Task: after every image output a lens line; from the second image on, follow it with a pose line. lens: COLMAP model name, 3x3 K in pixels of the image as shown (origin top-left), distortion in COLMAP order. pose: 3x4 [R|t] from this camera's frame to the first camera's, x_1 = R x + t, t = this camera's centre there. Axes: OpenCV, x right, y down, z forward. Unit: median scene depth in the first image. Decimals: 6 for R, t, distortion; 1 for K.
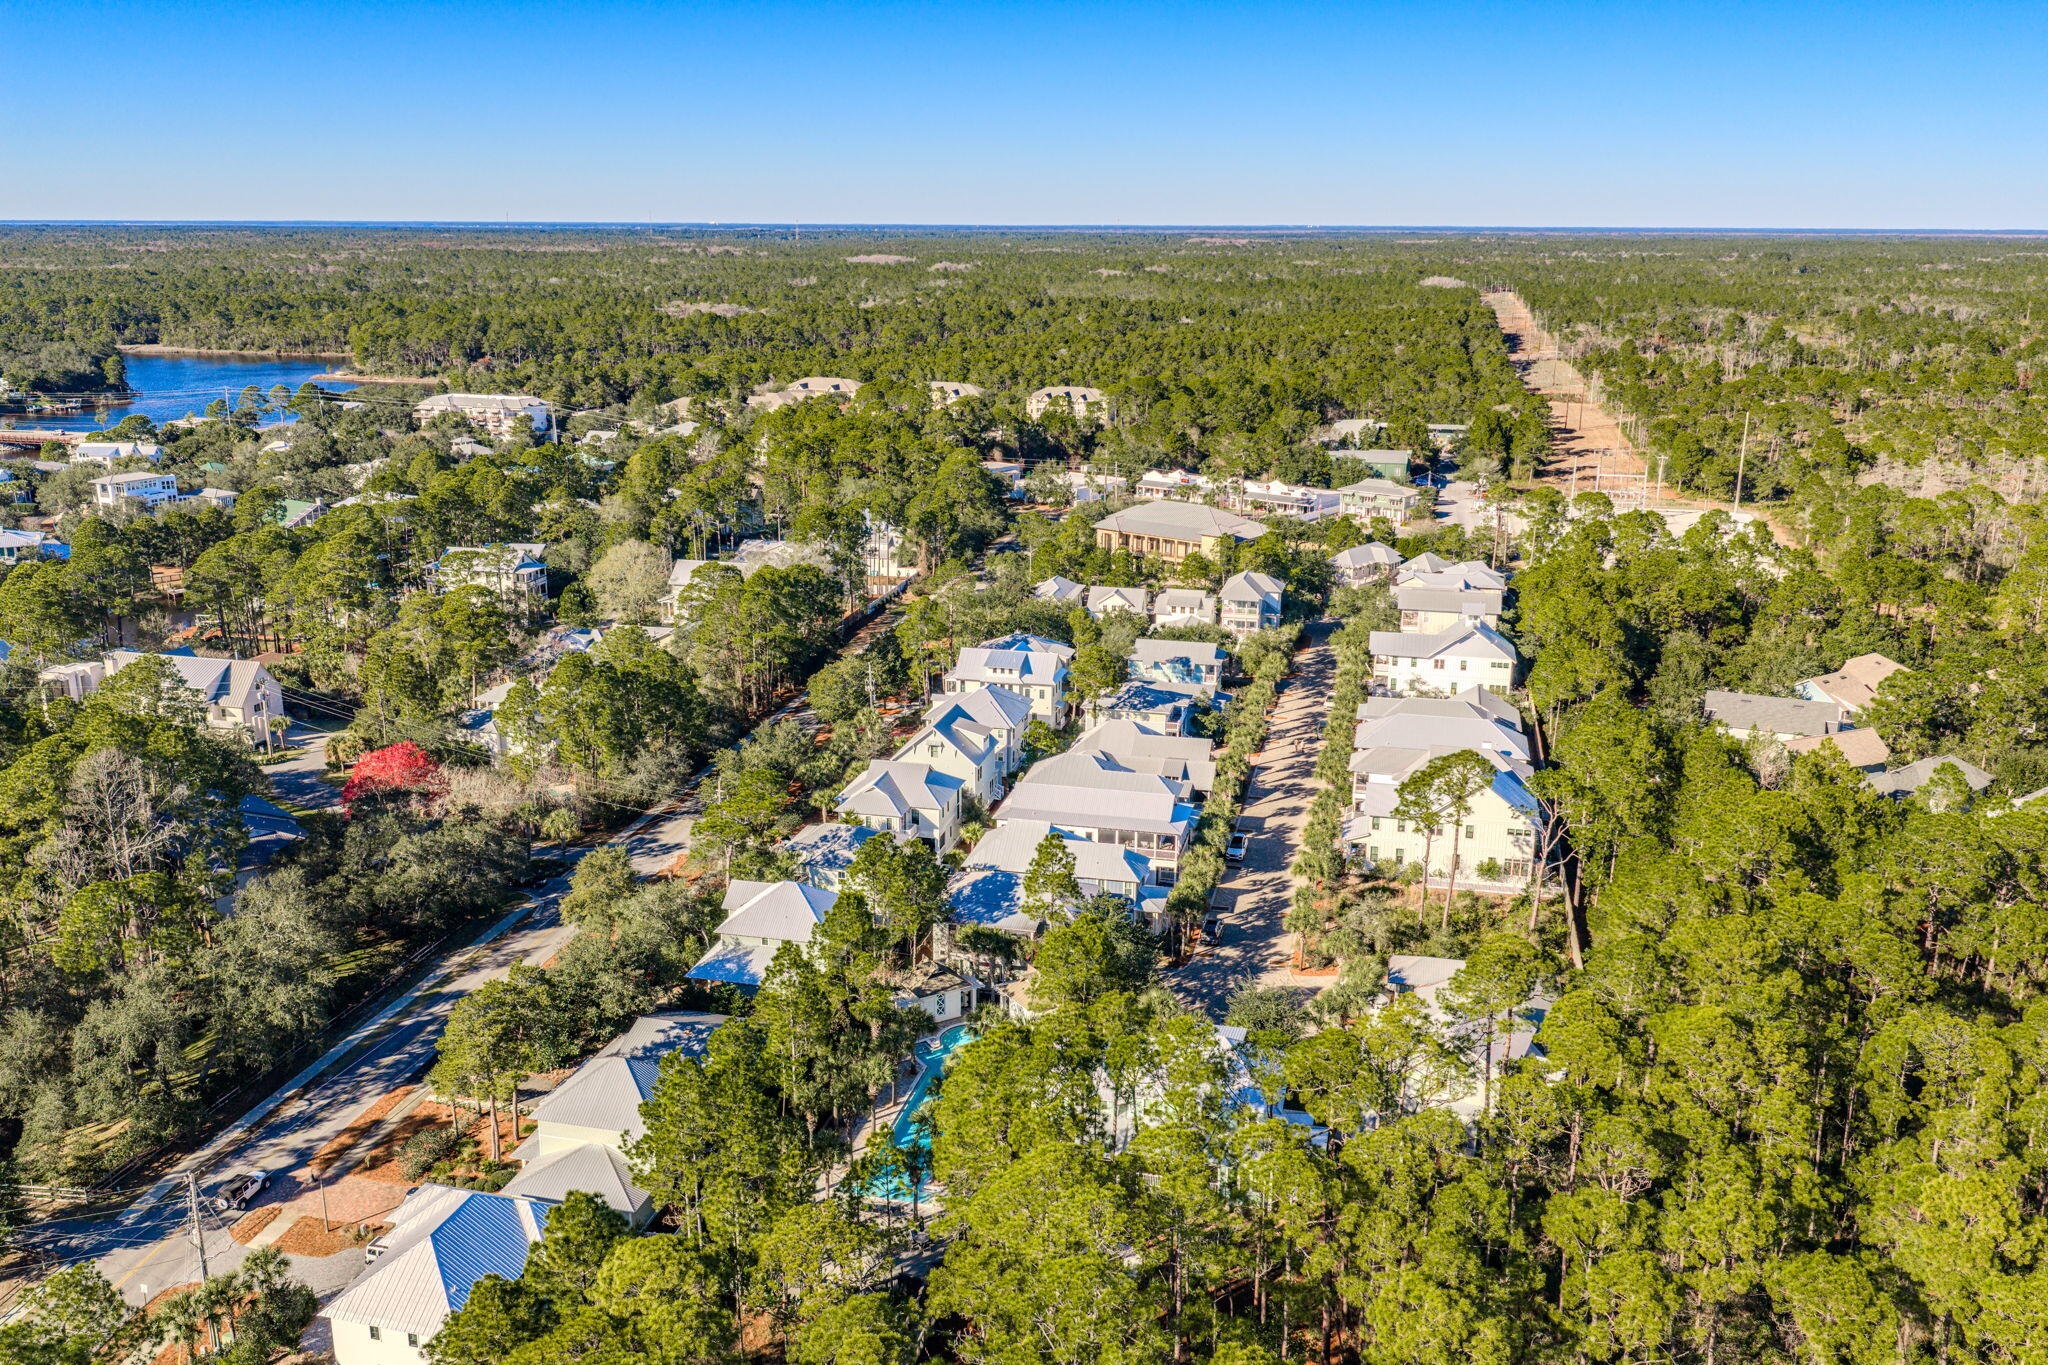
lens RADIAL K [[1694.5, 0, 1017.1], [0, 1694.5, 689.5], [0, 0, 1]] dist [0.037239, -0.065987]
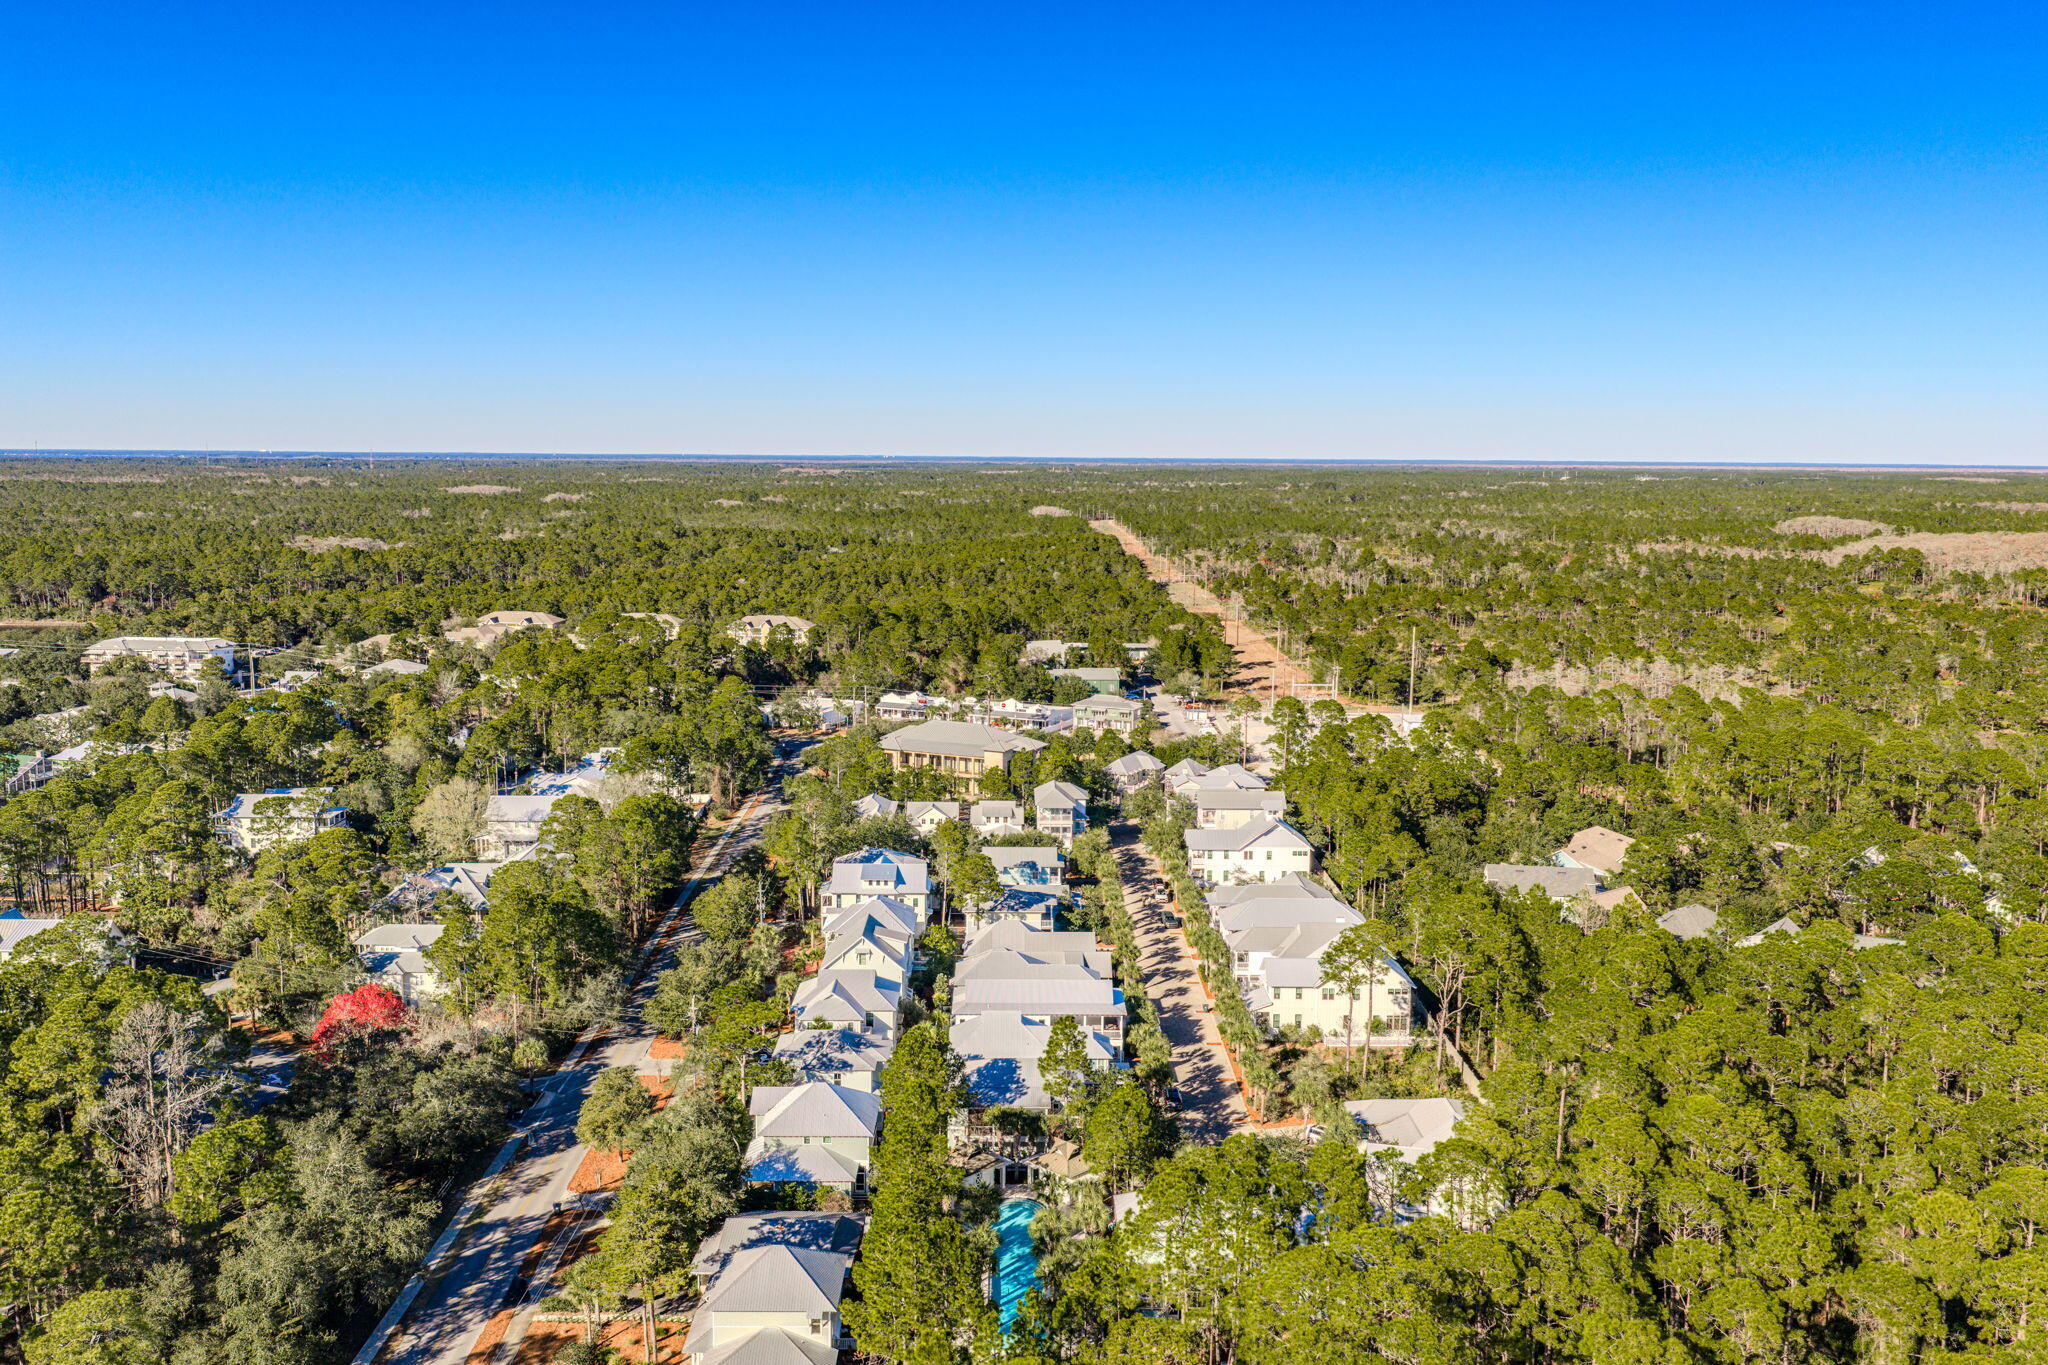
lens RADIAL K [[1694.5, 0, 1017.1], [0, 1694.5, 689.5], [0, 0, 1]] dist [0.037239, -0.065987]
pose [[0.970579, -0.031225, 0.238751, -0.125737], [0.061723, 0.990688, -0.121354, 0.002373], [-0.232738, 0.132520, 0.963468, -0.048010]]
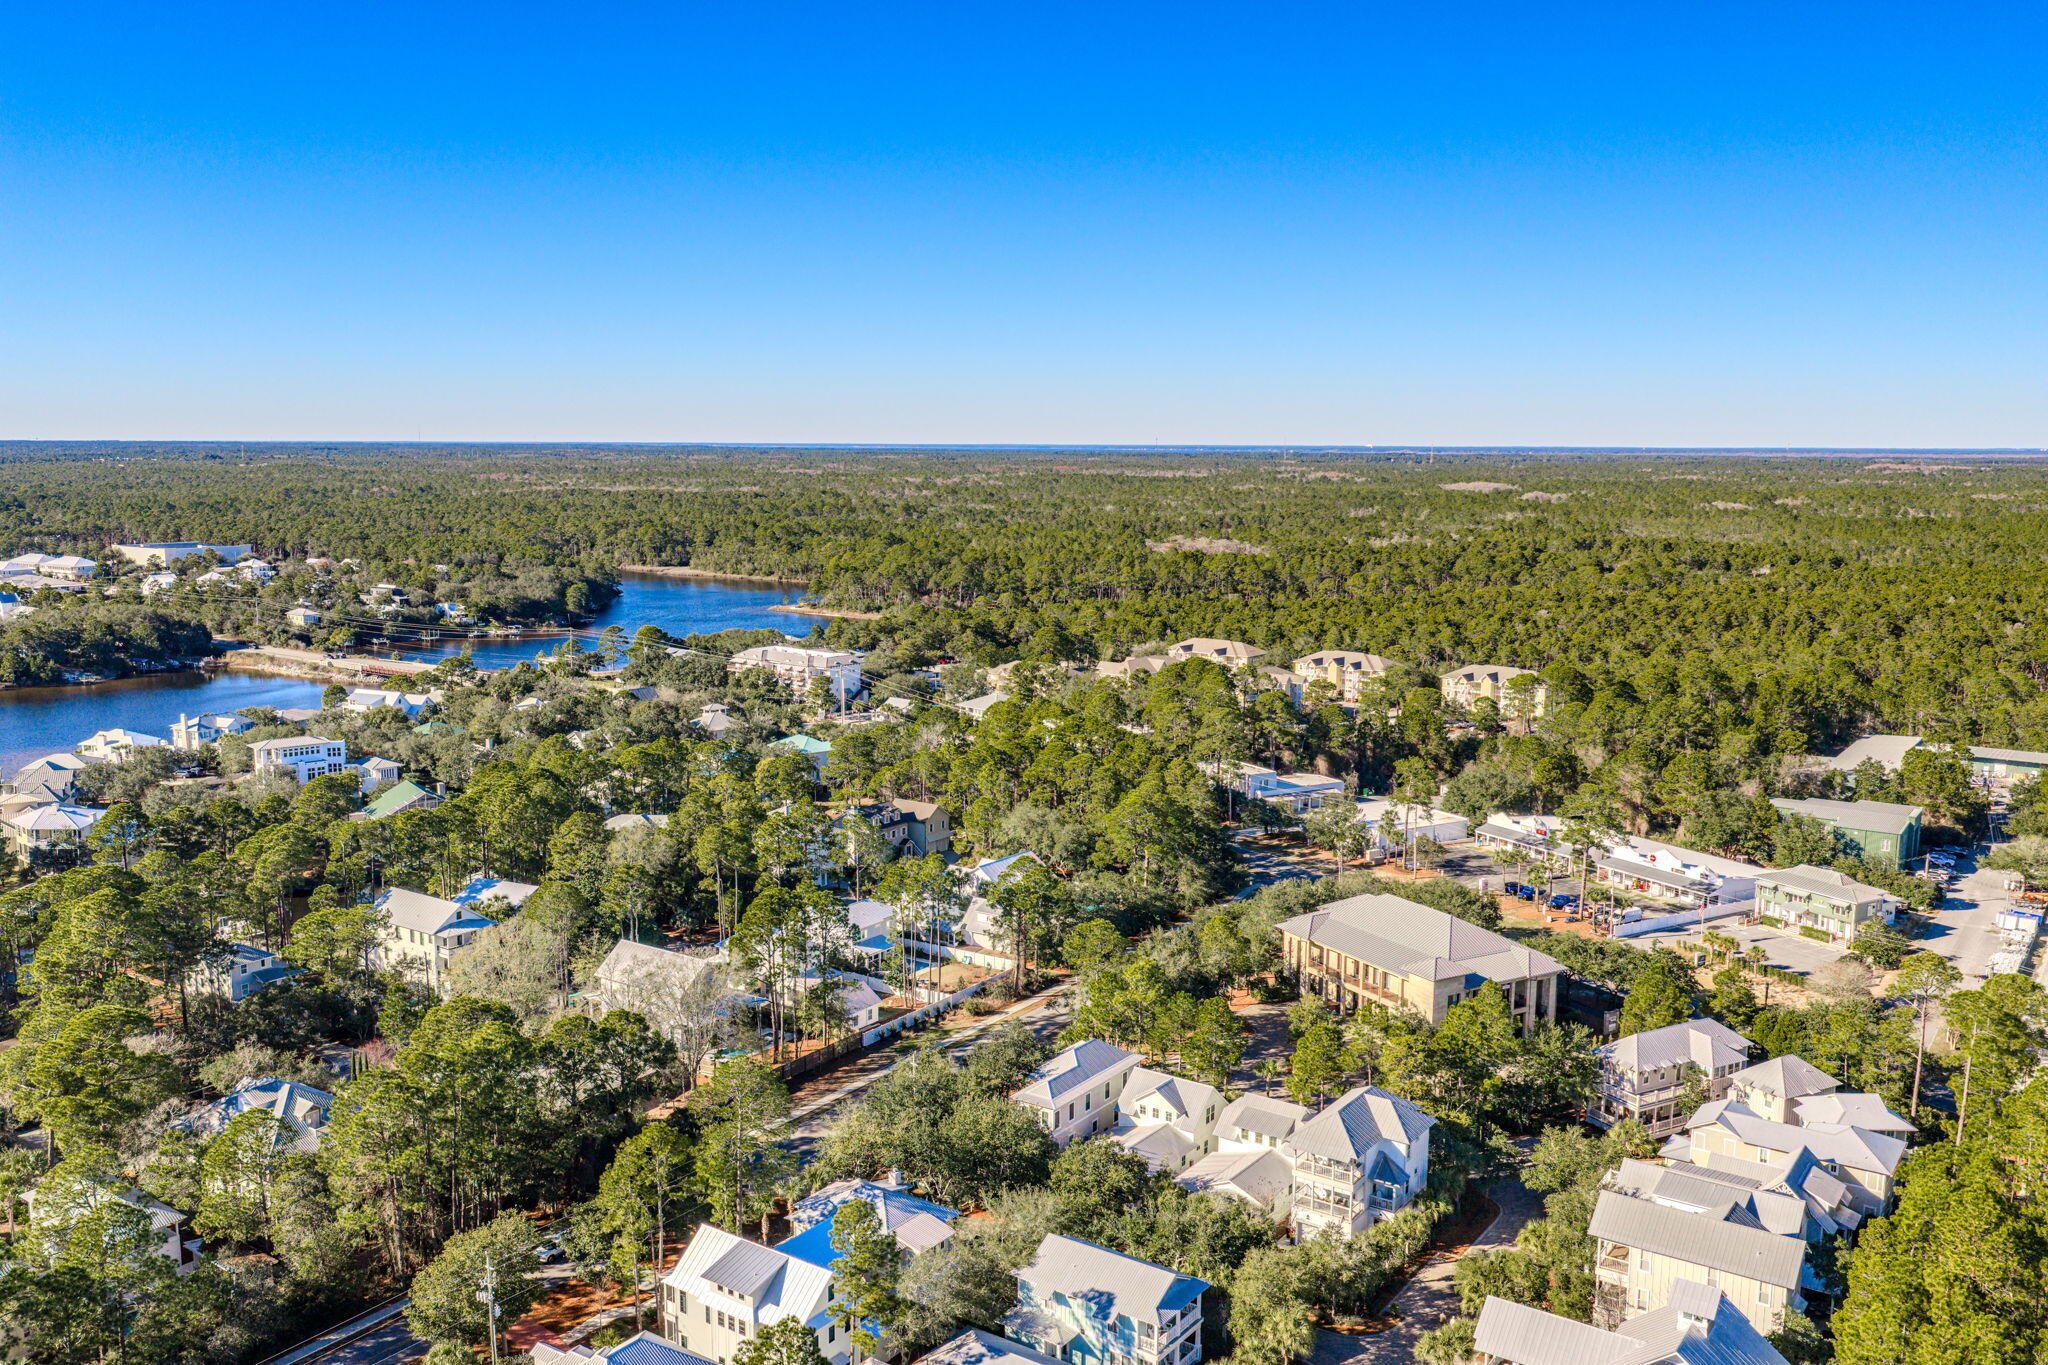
lens RADIAL K [[1694.5, 0, 1017.1], [0, 1694.5, 689.5], [0, 0, 1]] dist [0.037239, -0.065987]
pose [[0.930505, 0.053577, -0.362339, 0.194026], [-0.098363, 0.989457, -0.106297, -0.111878], [0.352824, 0.134551, 0.925965, 0.351140]]
